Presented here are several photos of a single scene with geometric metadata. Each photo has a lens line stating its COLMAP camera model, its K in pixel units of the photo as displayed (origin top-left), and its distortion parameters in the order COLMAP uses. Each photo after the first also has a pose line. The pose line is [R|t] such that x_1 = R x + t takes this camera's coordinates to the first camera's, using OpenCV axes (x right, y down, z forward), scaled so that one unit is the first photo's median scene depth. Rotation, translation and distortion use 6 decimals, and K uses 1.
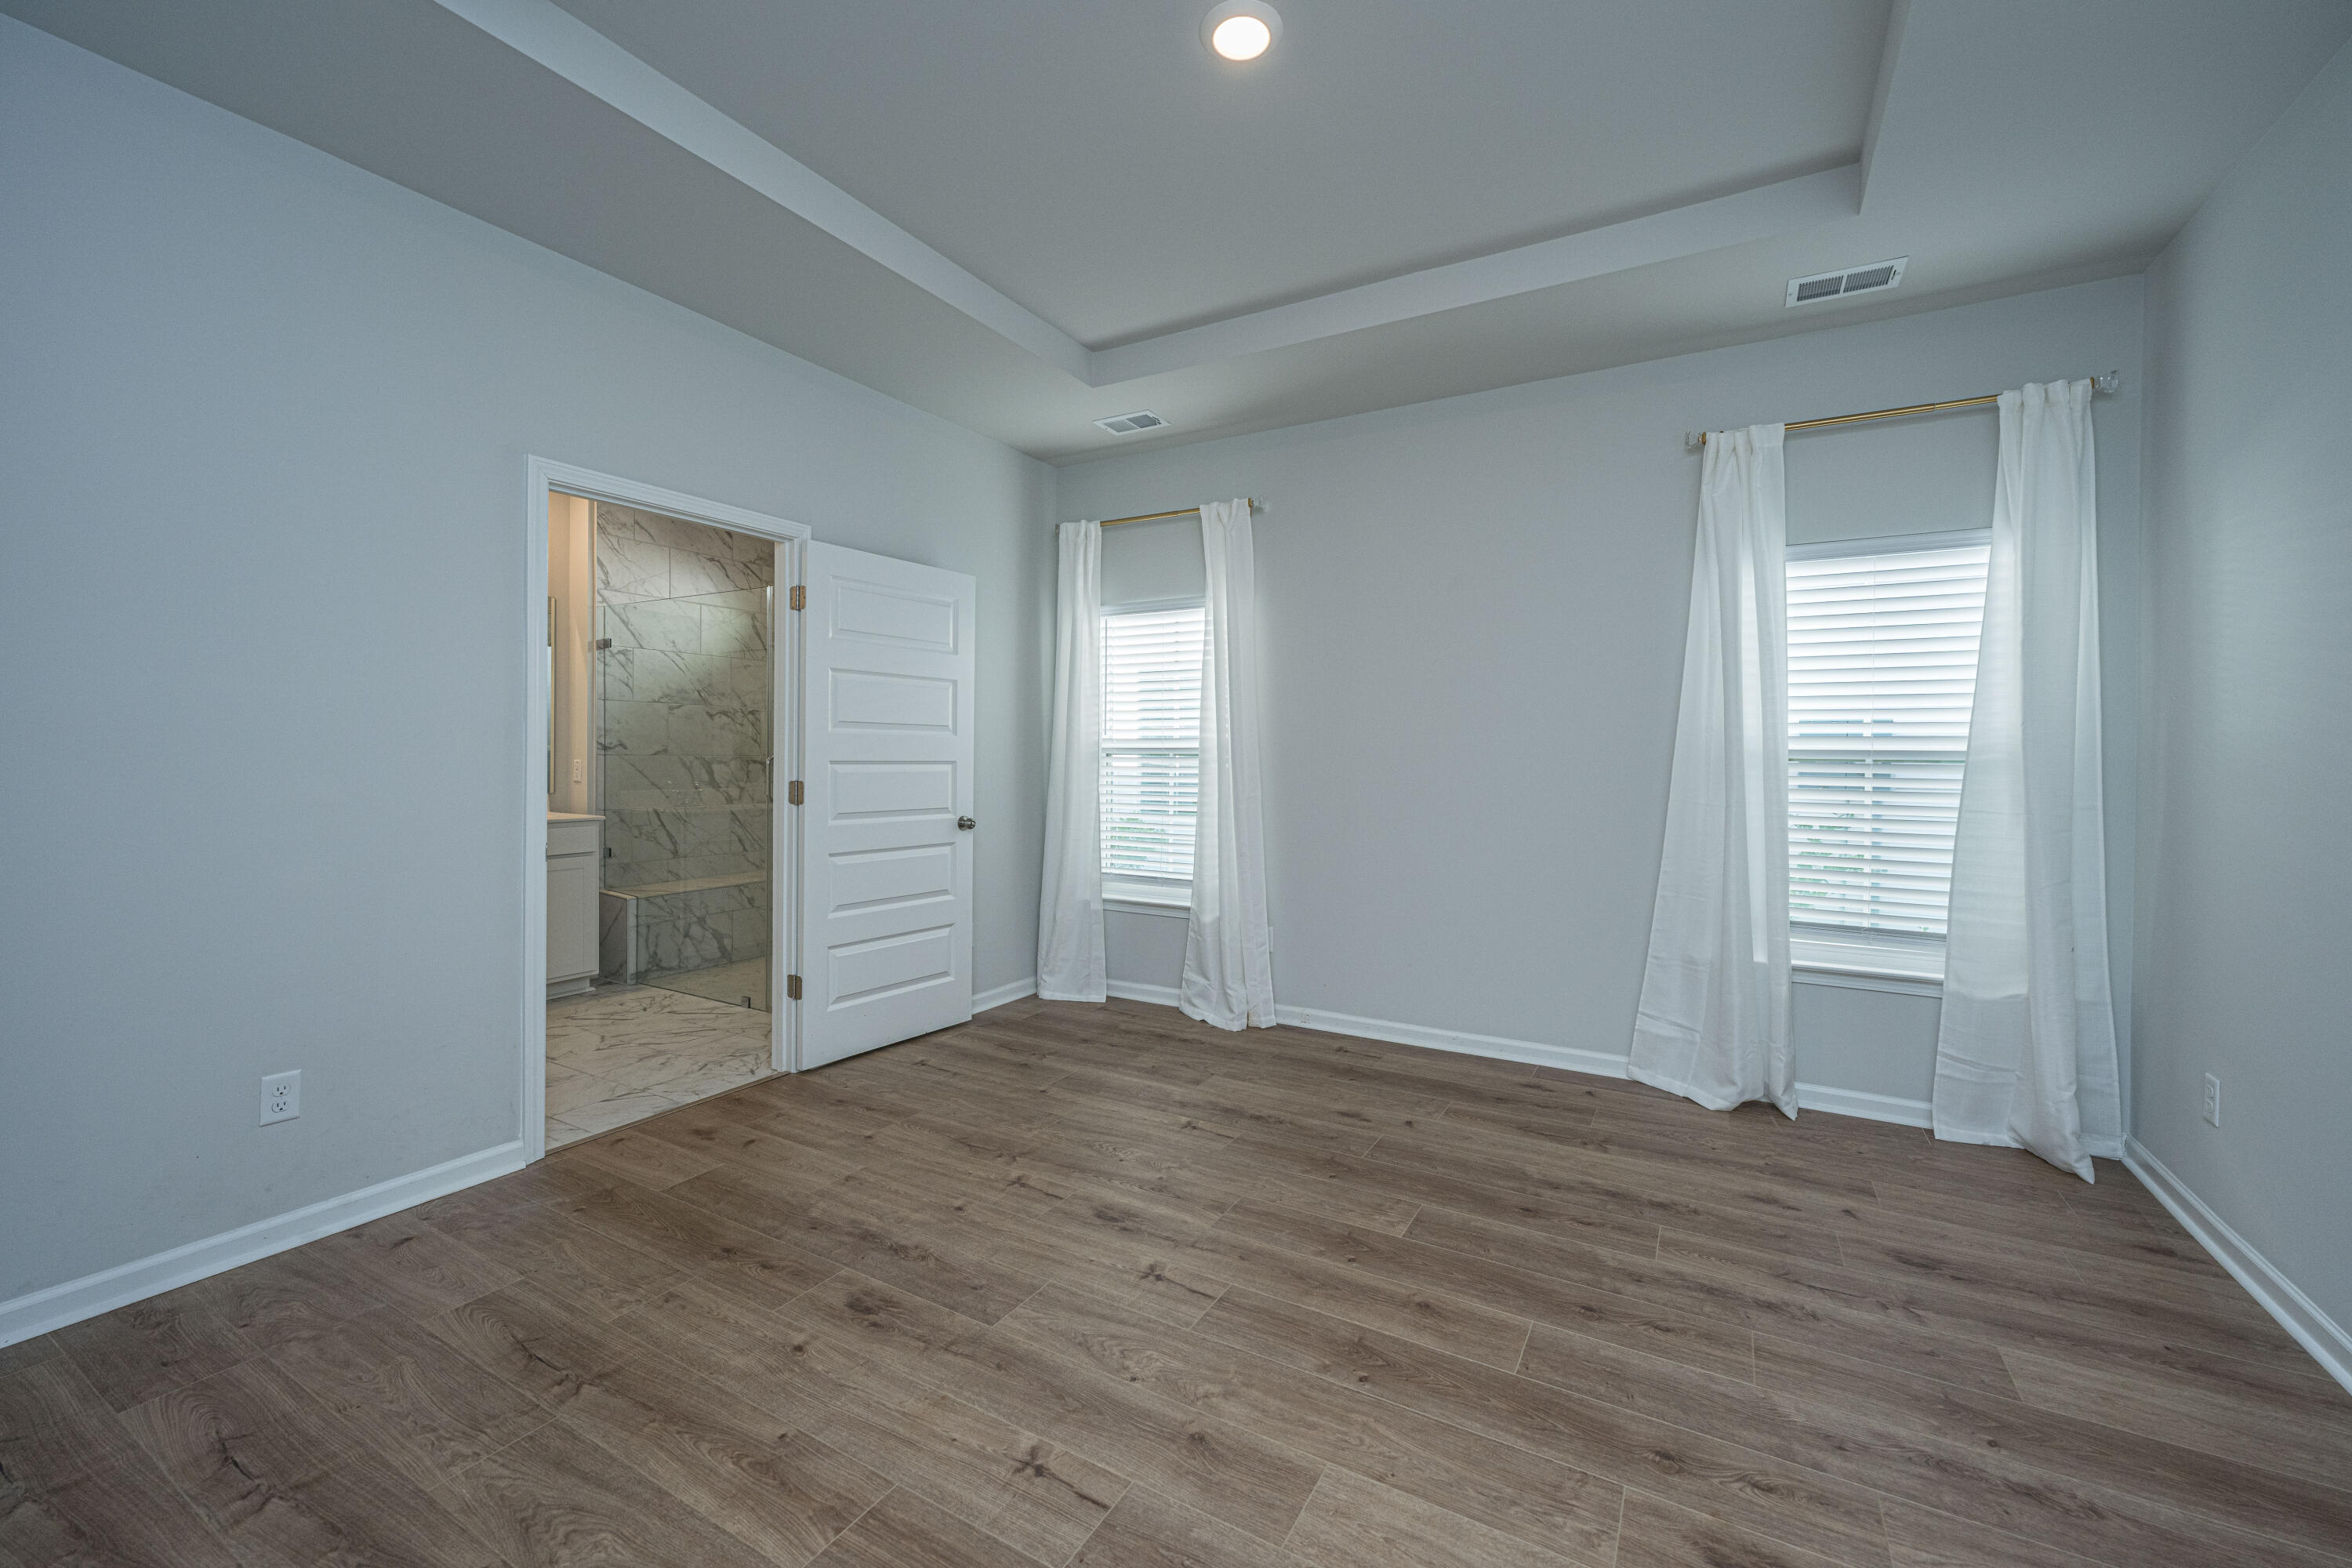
lens RADIAL K [[950.9, 0, 1172.9], [0, 950.9, 766.4], [0, 0, 1]] dist [-0.001522, -0.000017]
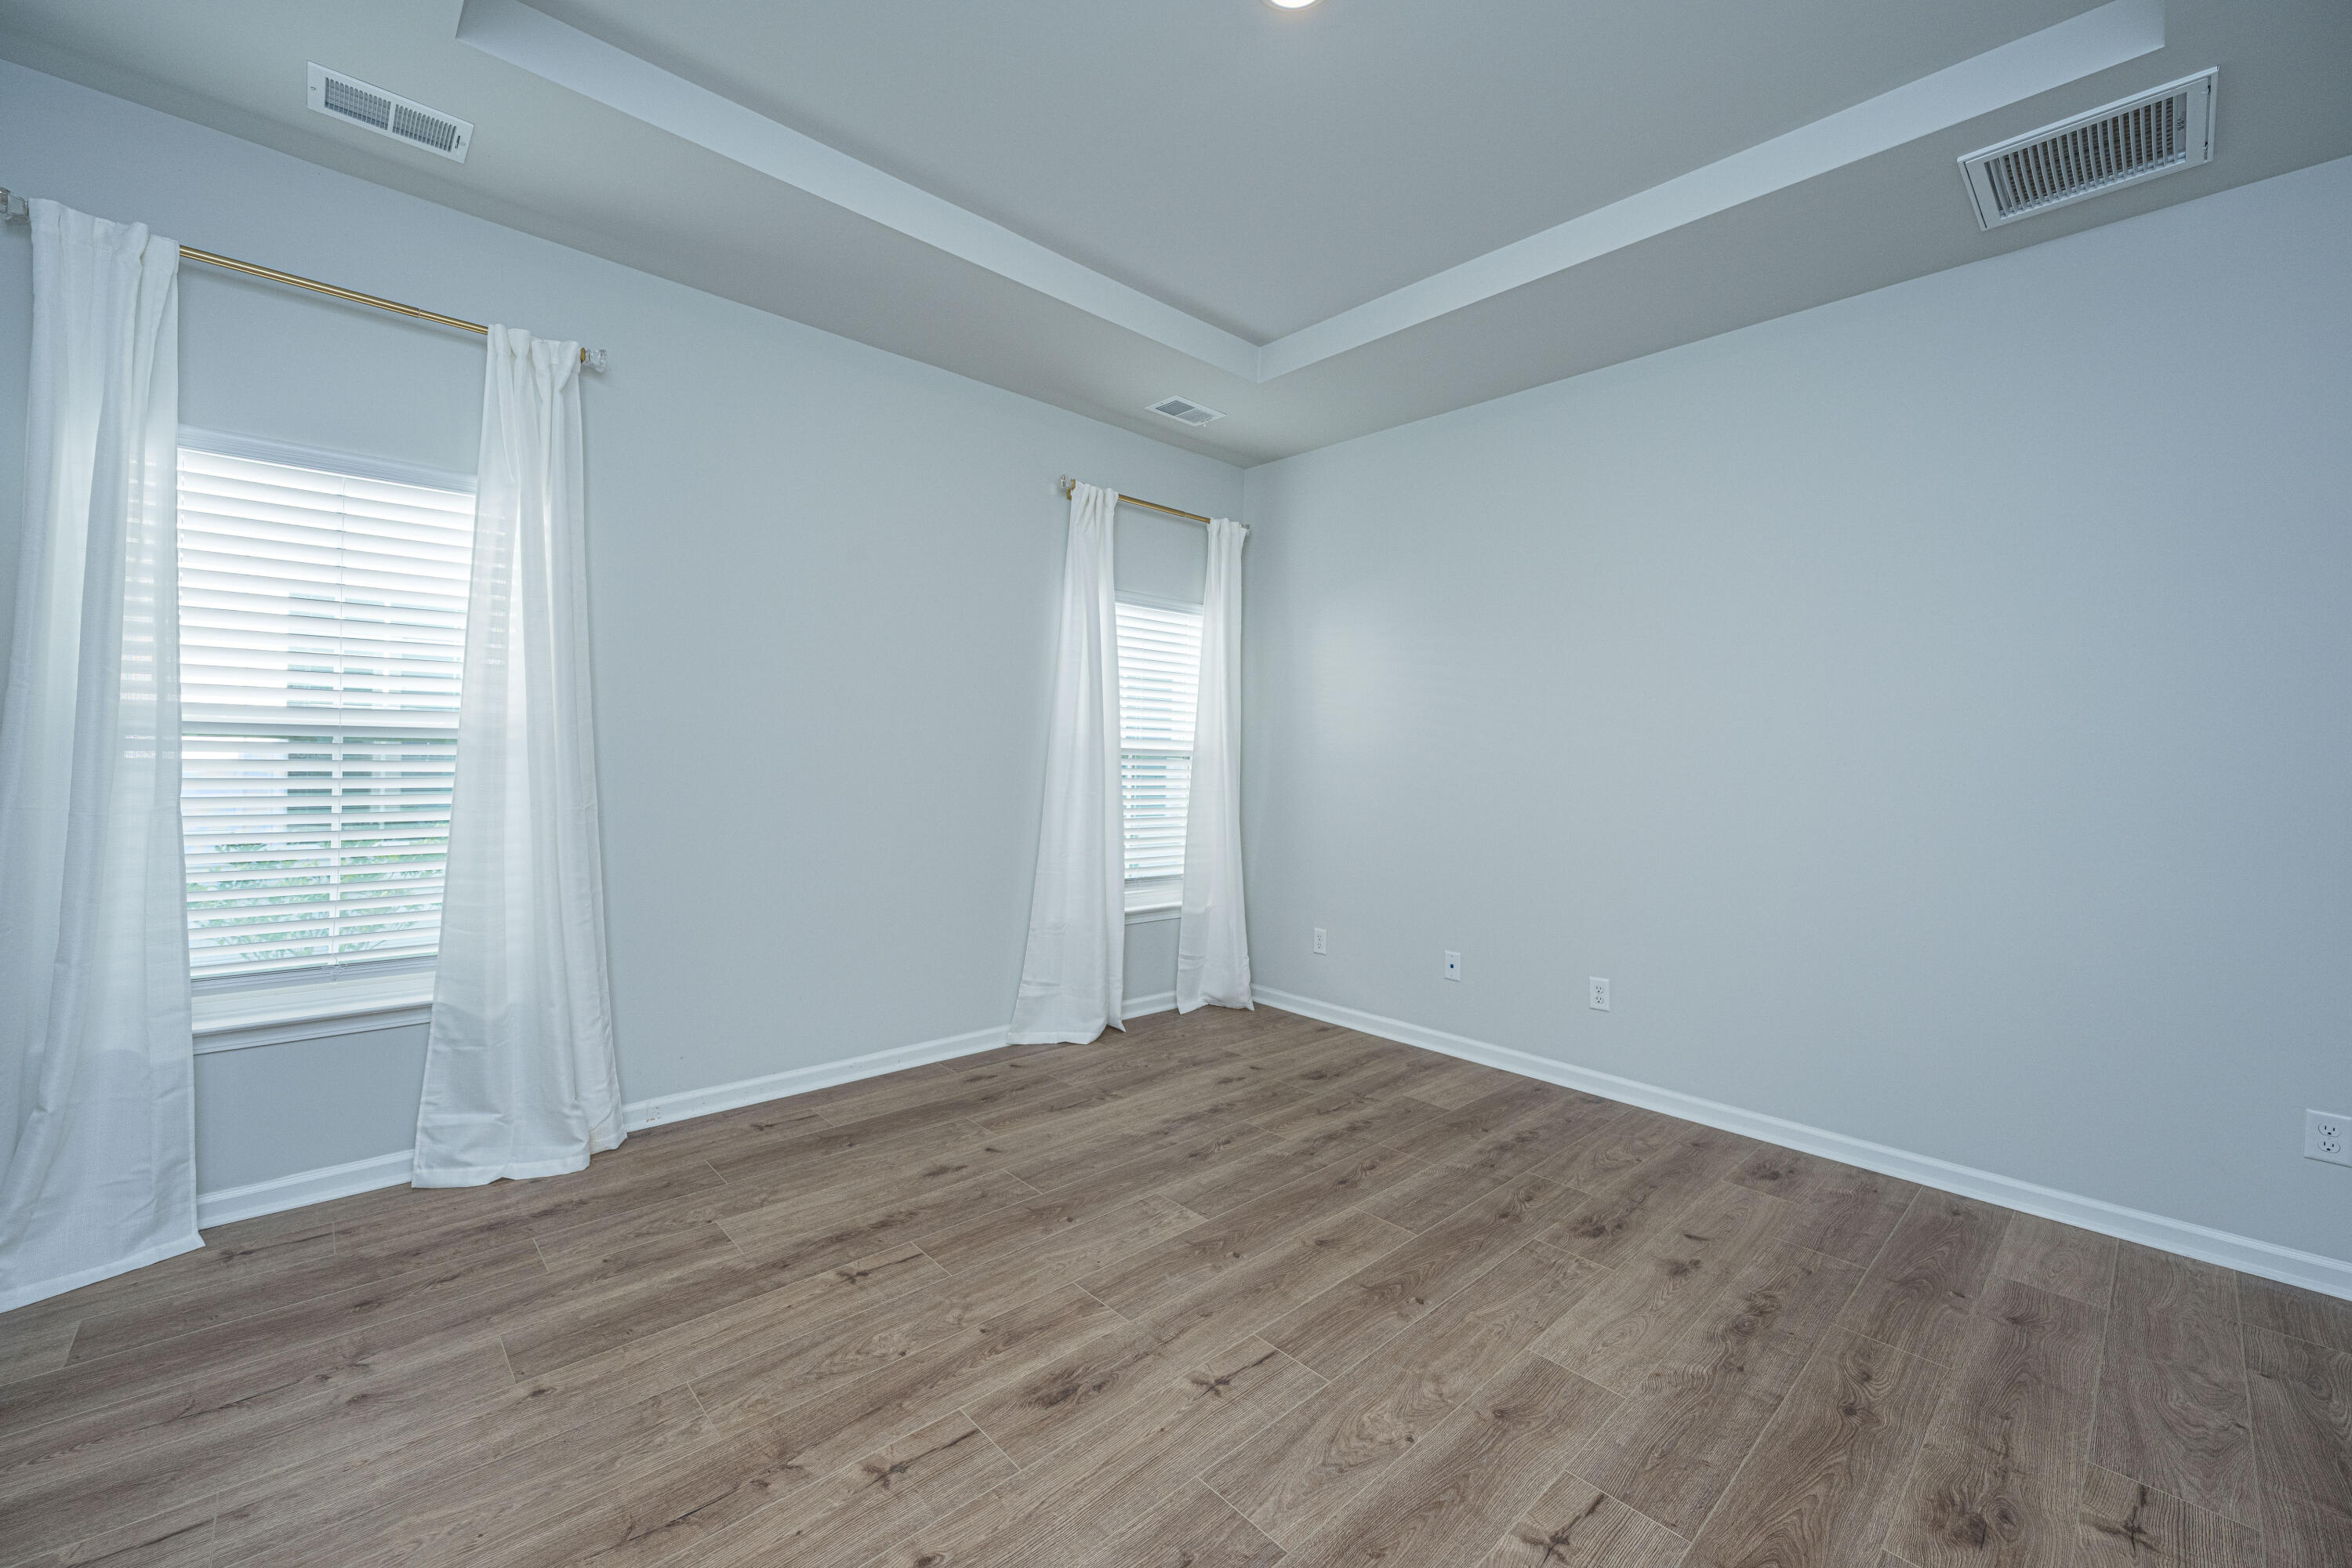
lens RADIAL K [[950.9, 0, 1172.9], [0, 950.9, 766.4], [0, 0, 1]] dist [-0.001522, -0.000017]
pose [[0.281966, -0.009336, 0.959379, -0.593578], [-0.006241, 0.999914, 0.011565, -0.008073], [-0.959404, -0.009248, 0.281883, 0.586679]]
